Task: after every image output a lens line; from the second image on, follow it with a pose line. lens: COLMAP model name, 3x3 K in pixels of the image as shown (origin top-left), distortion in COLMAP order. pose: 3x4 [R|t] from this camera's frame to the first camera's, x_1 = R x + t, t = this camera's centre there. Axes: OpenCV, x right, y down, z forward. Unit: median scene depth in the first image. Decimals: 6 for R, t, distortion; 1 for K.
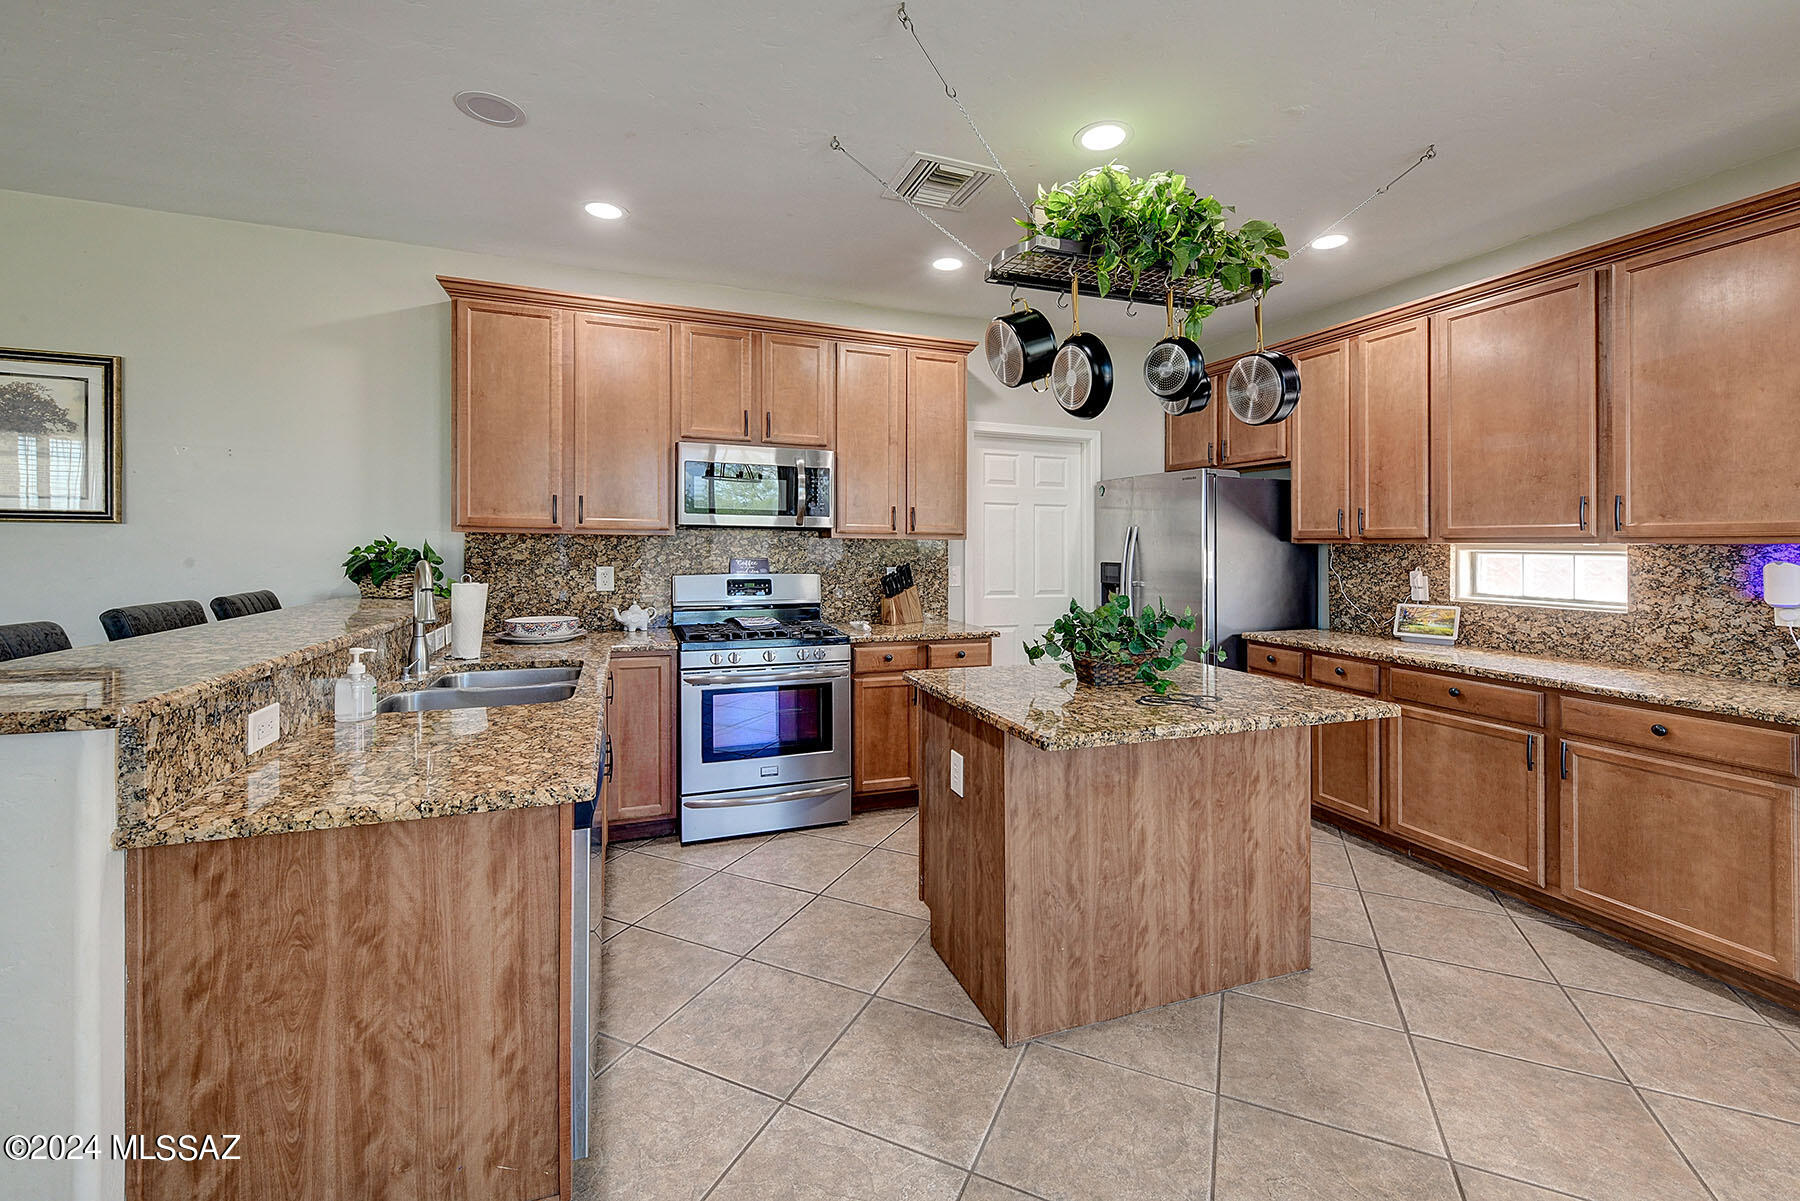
lens RADIAL K [[718.5, 0, 901.7], [0, 718.5, 562.3], [0, 0, 1]] dist [0.002587, -0.000133]
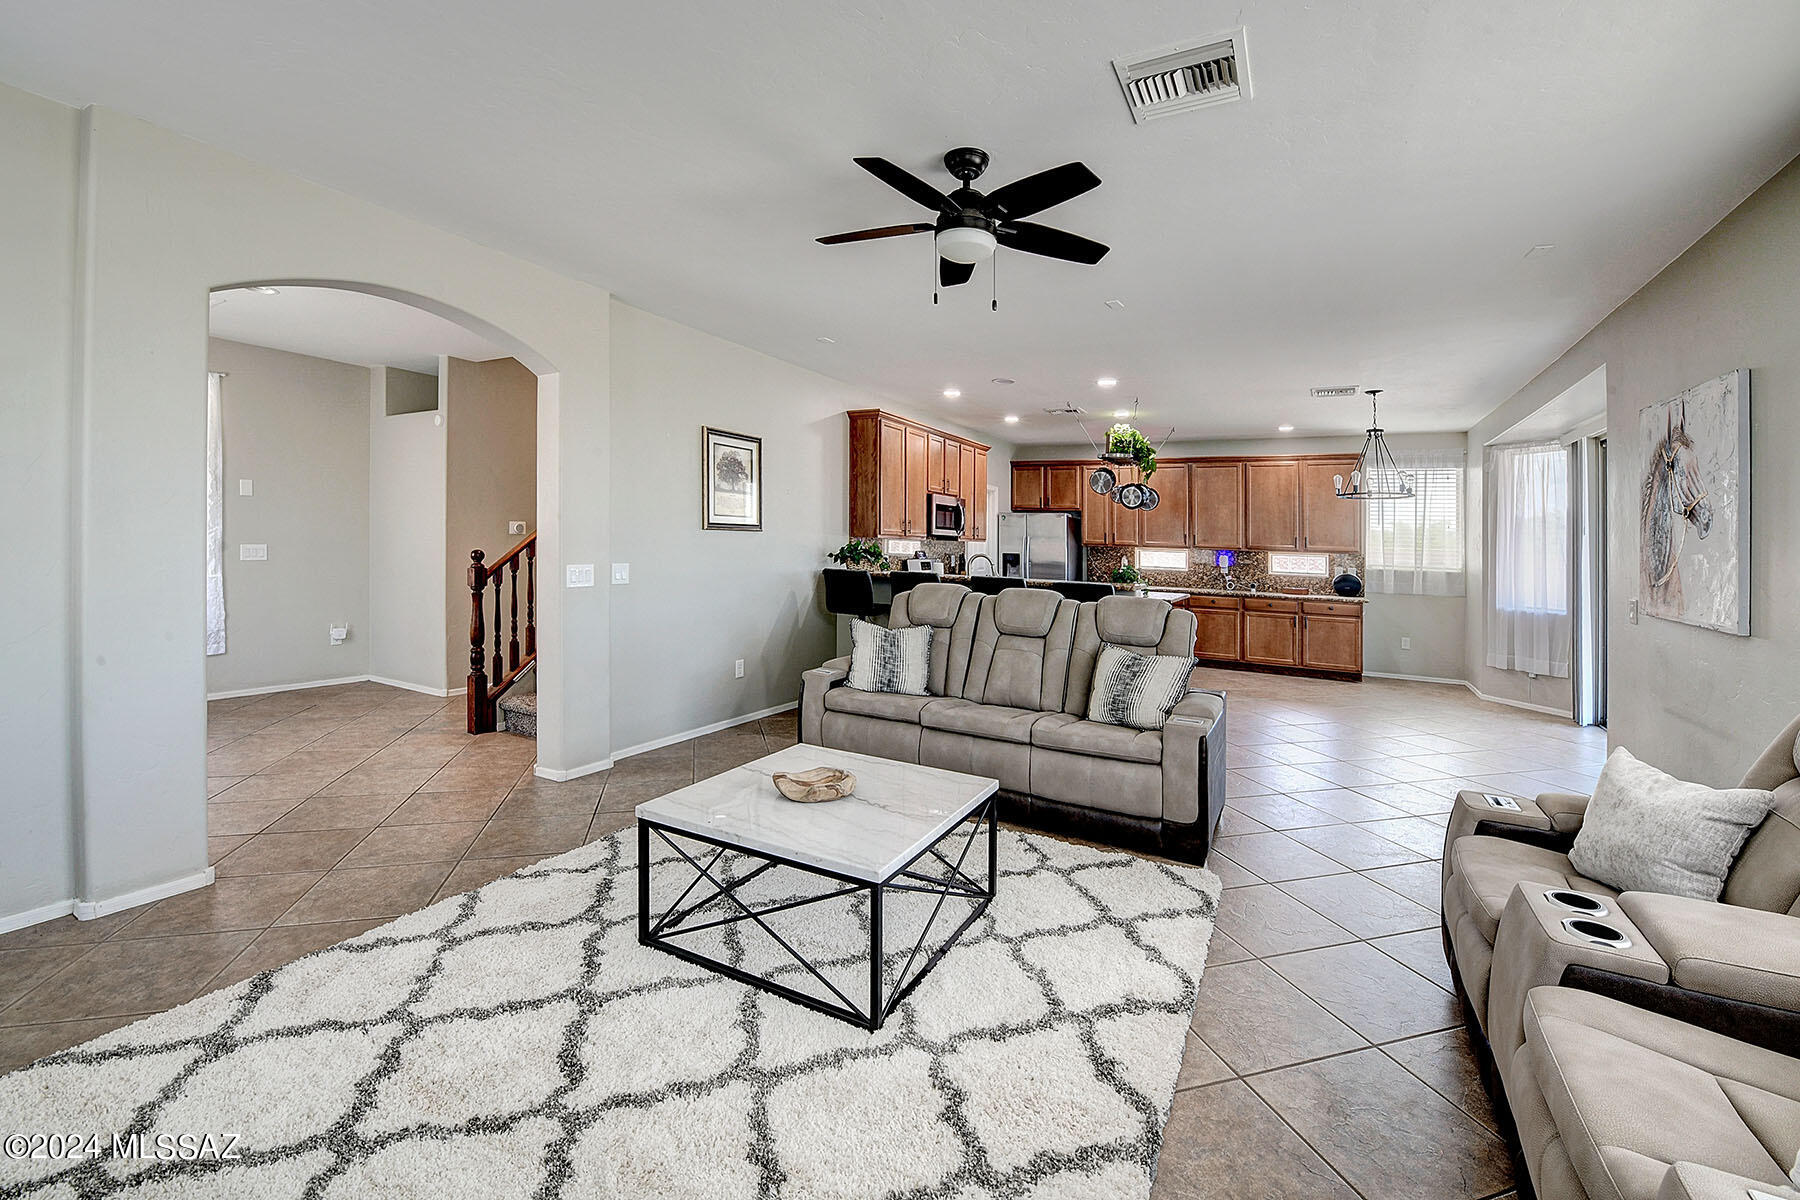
lens RADIAL K [[729.6, 0, 938.2], [0, 729.6, 542.3], [0, 0, 1]] dist [-0.016562, -0.000055]
pose [[0.730442, 0.012467, 0.682861, -2.283733], [-0.007111, 0.999918, -0.010649, -0.014510], [-0.682938, 0.002923, 0.730471, -0.679891]]
